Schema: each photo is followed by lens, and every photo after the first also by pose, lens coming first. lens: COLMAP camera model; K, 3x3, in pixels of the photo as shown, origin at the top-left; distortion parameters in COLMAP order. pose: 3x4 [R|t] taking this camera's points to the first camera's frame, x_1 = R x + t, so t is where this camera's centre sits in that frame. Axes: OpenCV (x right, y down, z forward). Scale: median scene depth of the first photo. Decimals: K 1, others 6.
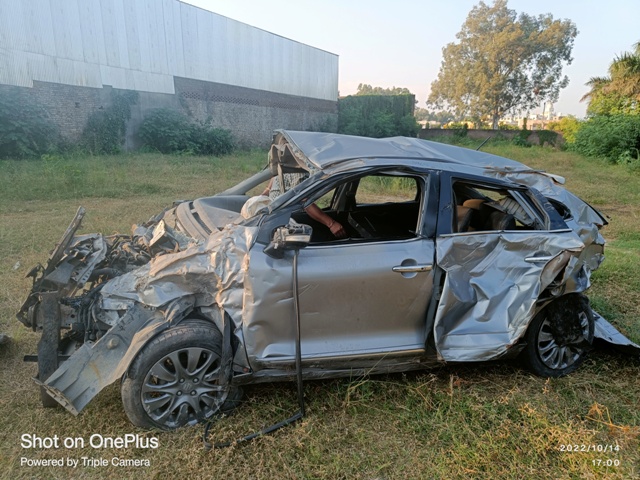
lens RADIAL K [[431.9, 0, 320.0], [0, 431.9, 240.0], [0, 0, 1]] dist [-0.001923, 0.002859]
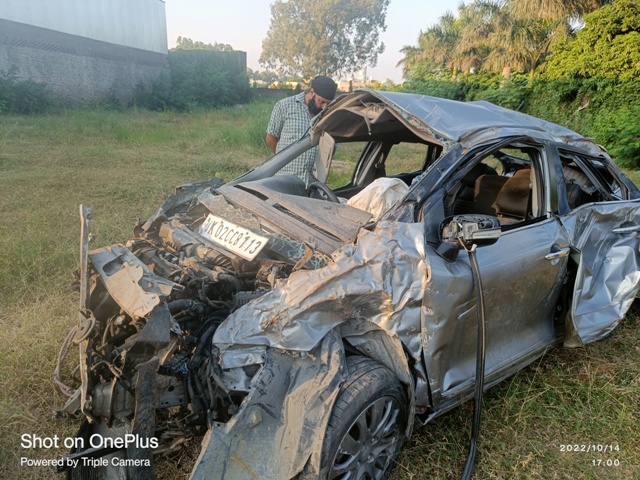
lens RADIAL K [[431.9, 0, 320.0], [0, 431.9, 240.0], [0, 0, 1]] dist [-0.001923, 0.002859]
pose [[0.933296, -0.092548, 0.346977, -0.500192], [0.061919, 0.993222, 0.098370, -0.073618], [-0.353729, -0.070324, 0.932700, 0.316824]]
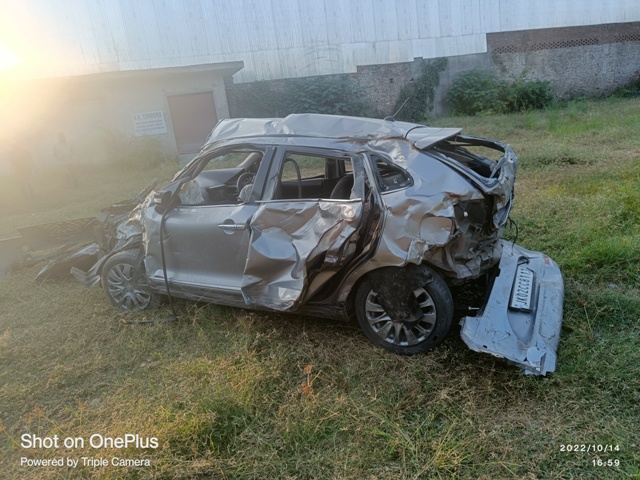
lens RADIAL K [[430.9, 0, 340.5], [0, 430.9, 238.7], [0, 0, 1]] dist [0.005146, 0.003023]
pose [[0.758795, 0.082899, -0.646033, 1.178067], [-0.026173, 0.994947, 0.096930, -0.028392], [0.650804, -0.056642, 0.757130, 0.225783]]
